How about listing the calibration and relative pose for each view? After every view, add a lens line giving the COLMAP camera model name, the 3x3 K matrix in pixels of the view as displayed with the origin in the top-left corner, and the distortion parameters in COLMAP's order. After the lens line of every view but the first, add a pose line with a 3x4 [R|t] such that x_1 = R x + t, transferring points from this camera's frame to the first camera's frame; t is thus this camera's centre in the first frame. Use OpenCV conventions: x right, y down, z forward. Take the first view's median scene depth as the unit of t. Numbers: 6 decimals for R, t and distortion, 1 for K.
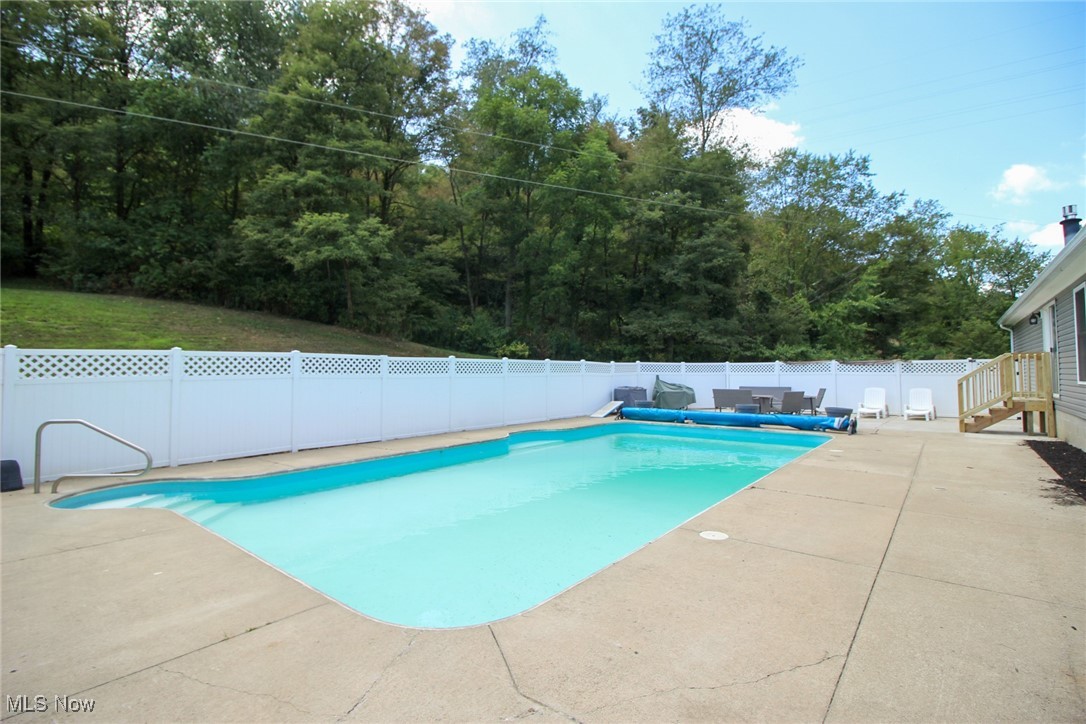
lens RADIAL K [[500.3, 0, 546.0], [0, 500.3, 367.6], [0, 0, 1]] dist [-0.004126, -0.000678]
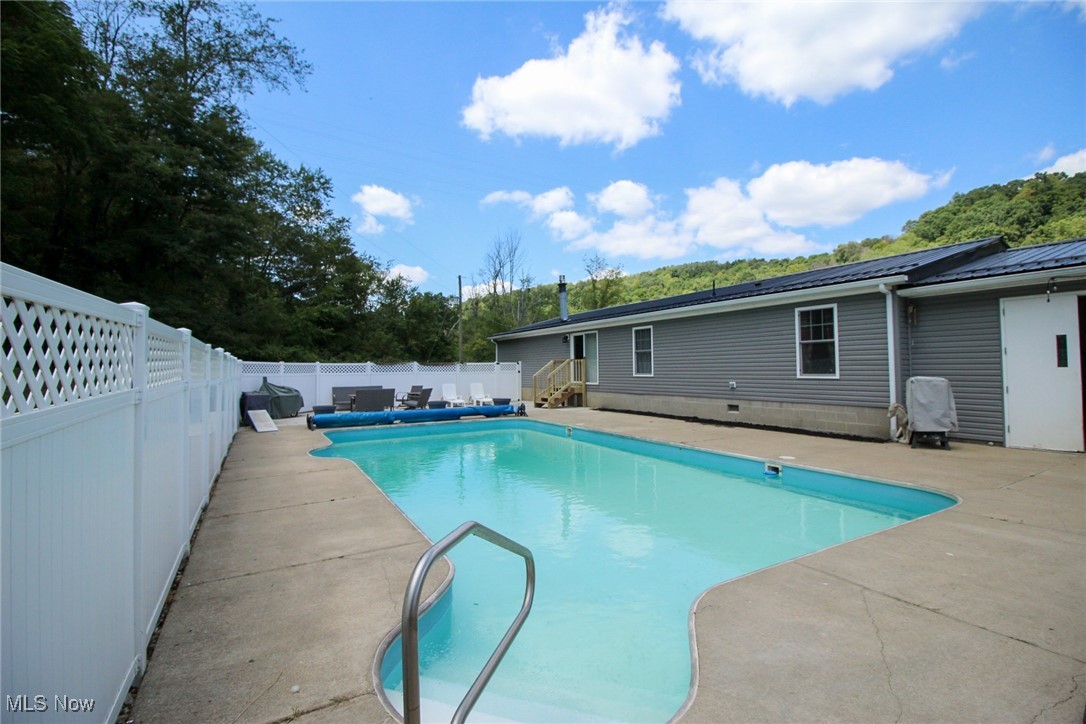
lens RADIAL K [[500.3, 0, 546.0], [0, 500.3, 367.6], [0, 0, 1]] dist [-0.004126, -0.000678]
pose [[0.352636, 0.003455, 0.935754, -0.457448], [0.000164, 0.999993, -0.003754, 0.003455], [-0.935761, 0.001477, 0.352633, 0.314057]]
